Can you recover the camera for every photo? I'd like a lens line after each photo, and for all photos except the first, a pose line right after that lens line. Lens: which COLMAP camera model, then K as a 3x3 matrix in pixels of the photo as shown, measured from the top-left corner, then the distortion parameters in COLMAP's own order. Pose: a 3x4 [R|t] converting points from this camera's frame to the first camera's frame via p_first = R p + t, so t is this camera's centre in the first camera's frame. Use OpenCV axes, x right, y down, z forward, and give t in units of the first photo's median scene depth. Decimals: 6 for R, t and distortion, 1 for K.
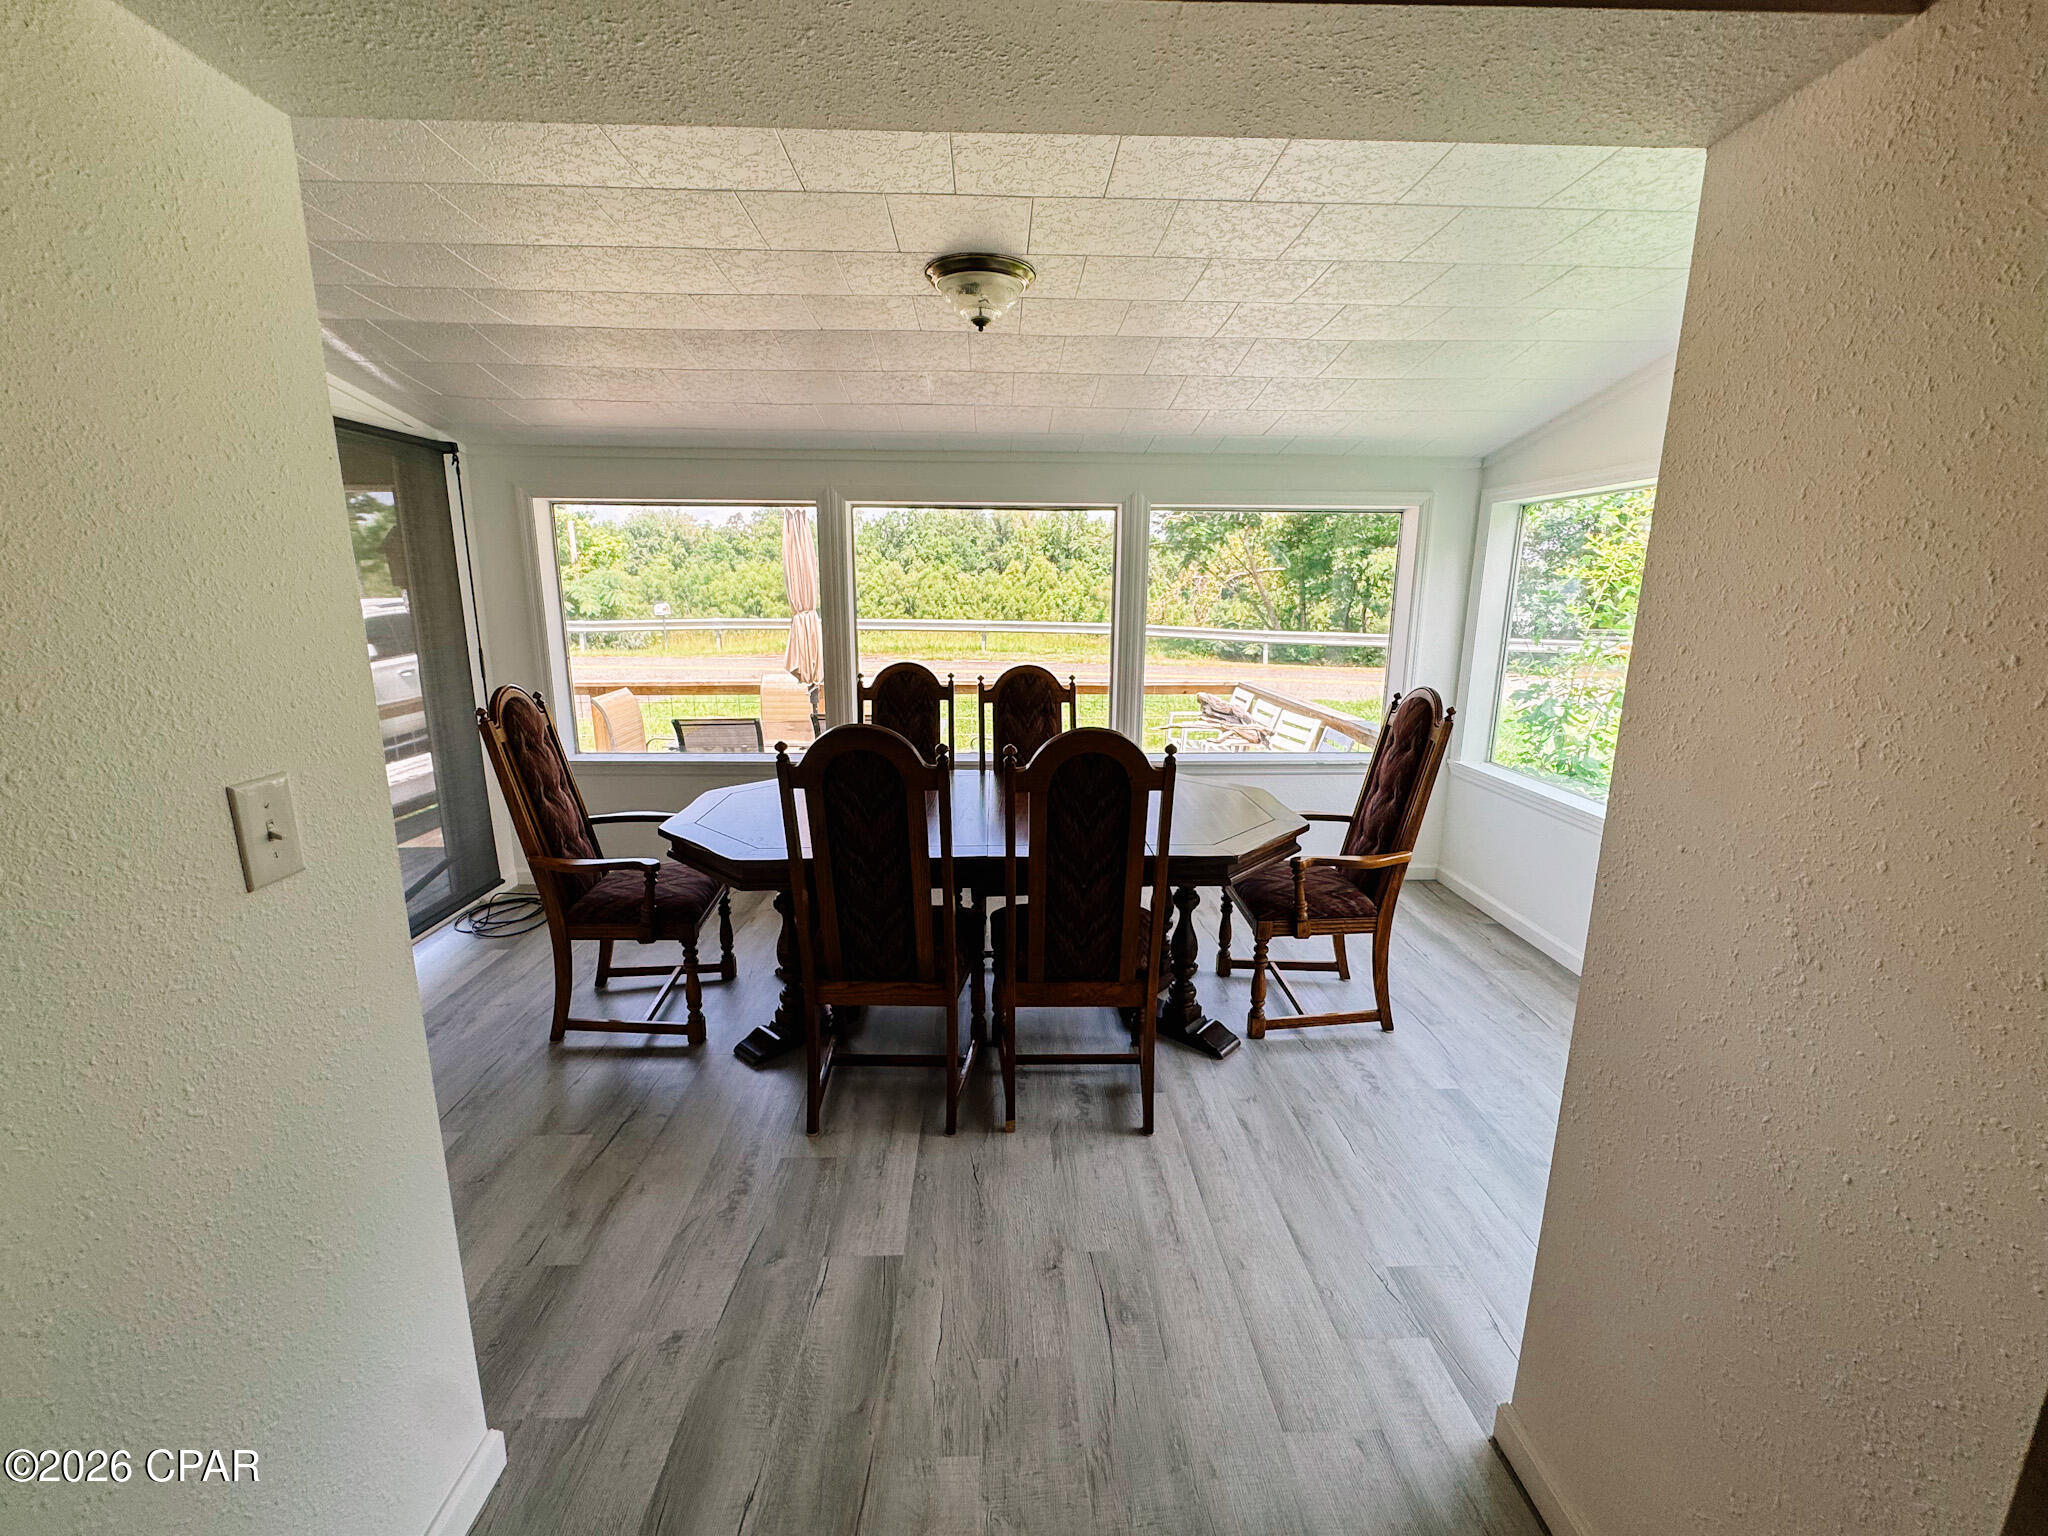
lens RADIAL K [[834.5, 0, 1018.2], [0, 834.5, 769.7], [0, 0, 1]] dist [-0.000685, -0.000222]
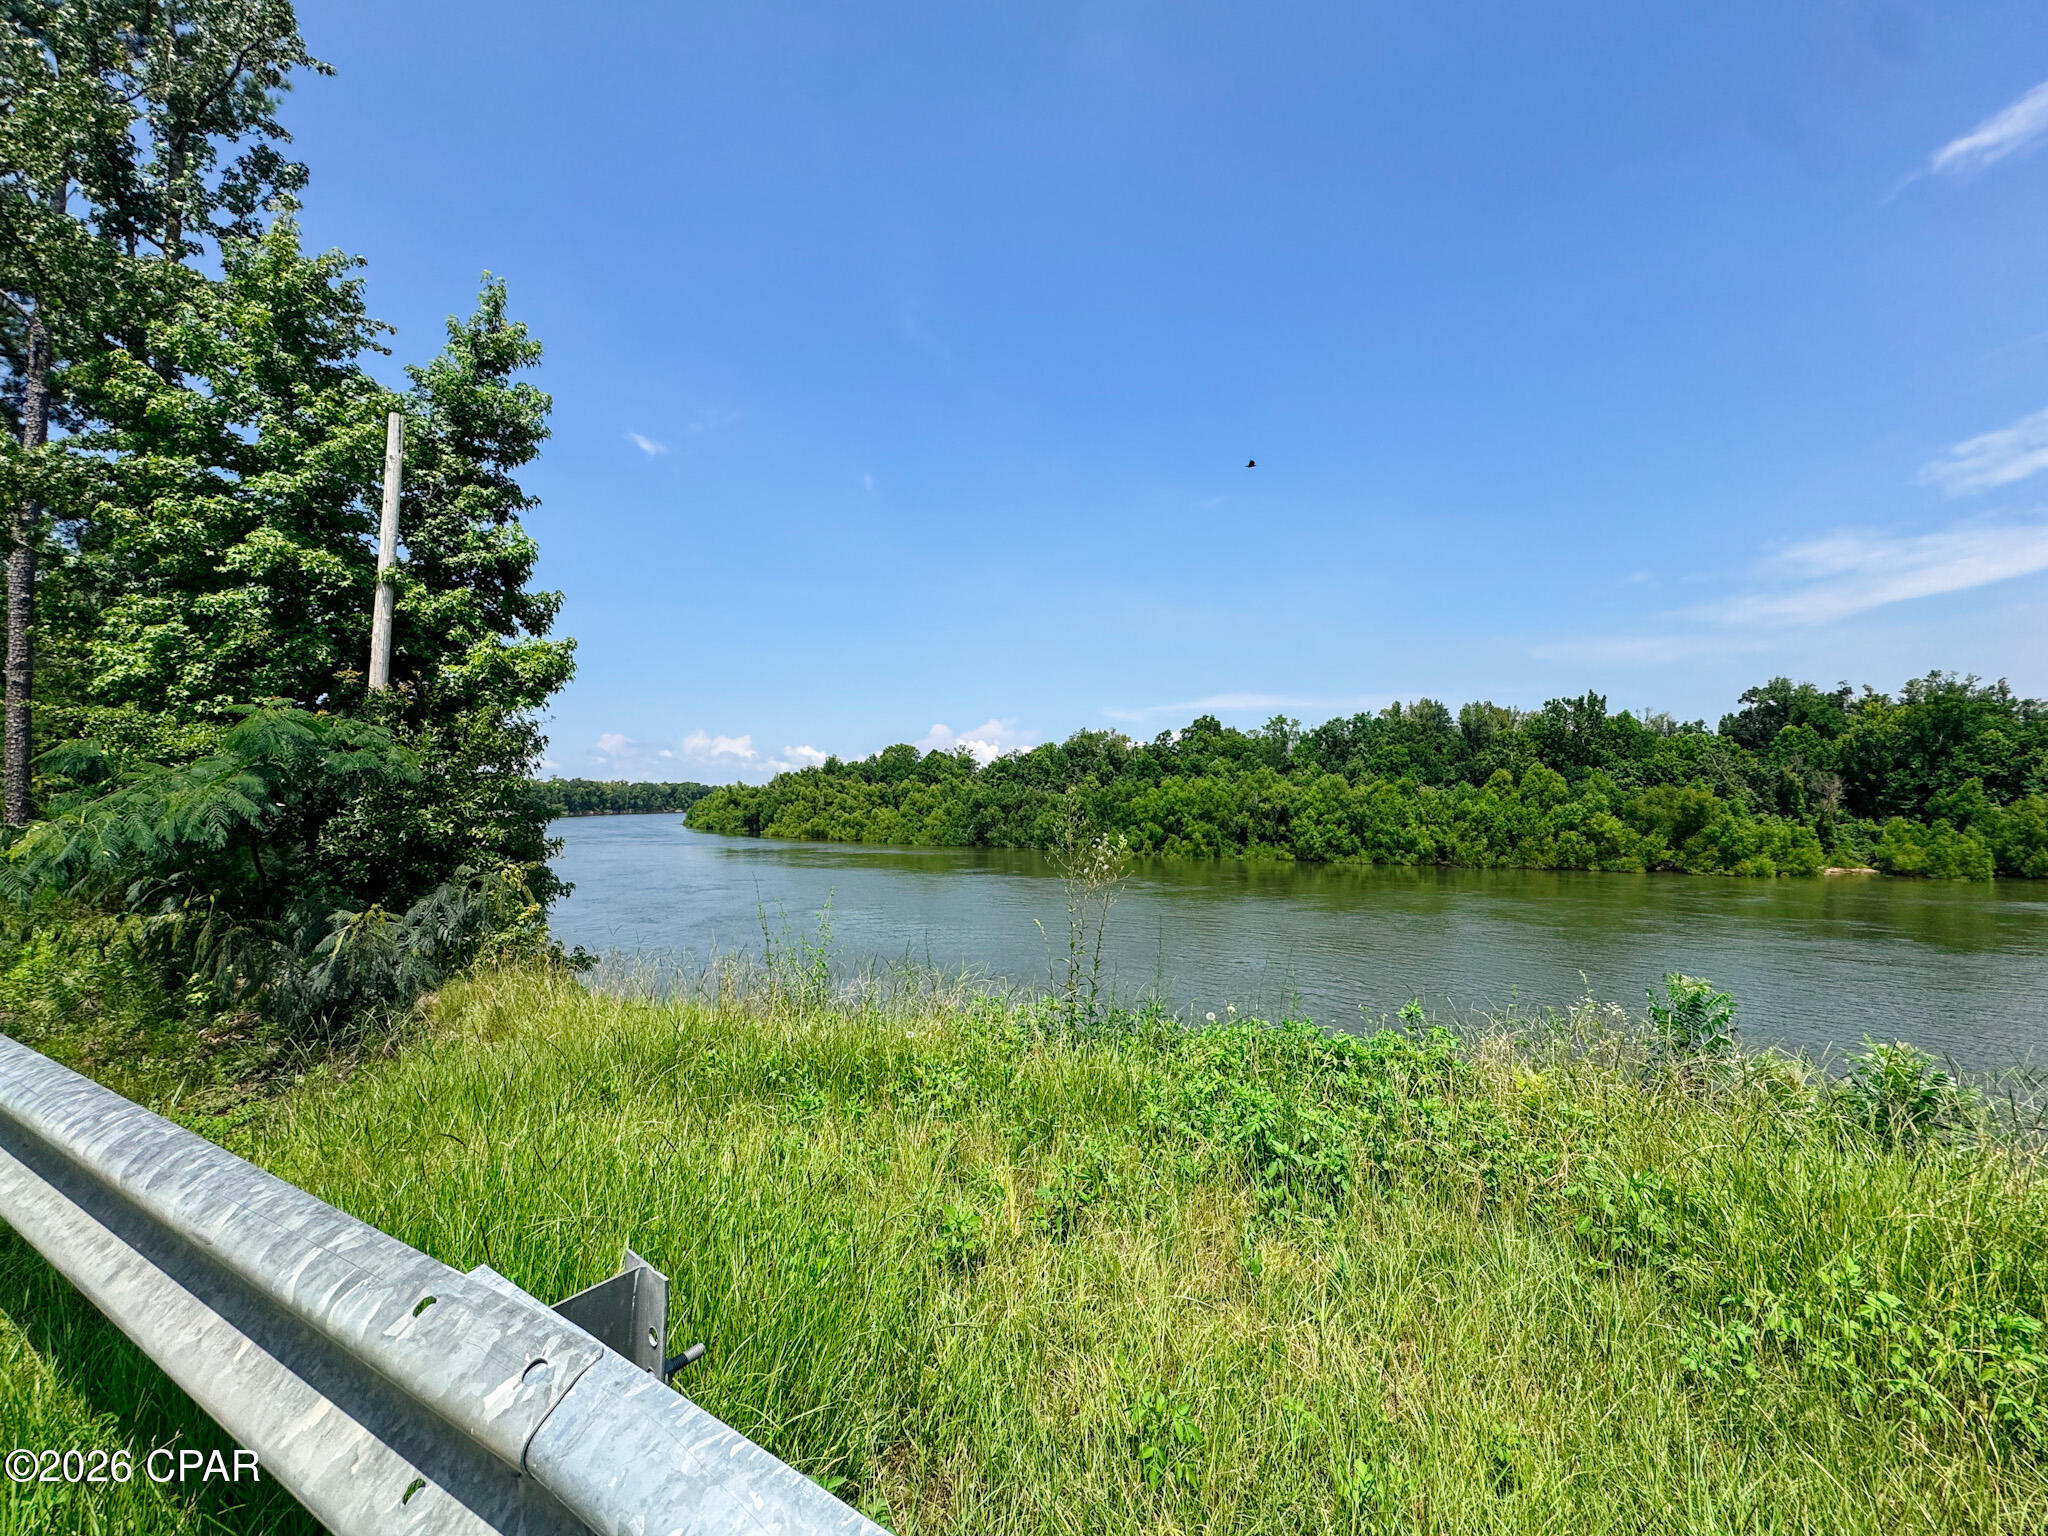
lens RADIAL K [[834.5, 0, 1013.1], [0, 834.5, 764.2], [0, 0, 1]] dist [-0.000685, -0.000222]
pose [[0.869720, -0.029464, -0.492666, -0.015458], [-0.098181, 0.967937, -0.231210, -0.027703], [0.483682, 0.249458, 0.838941, 0.115938]]
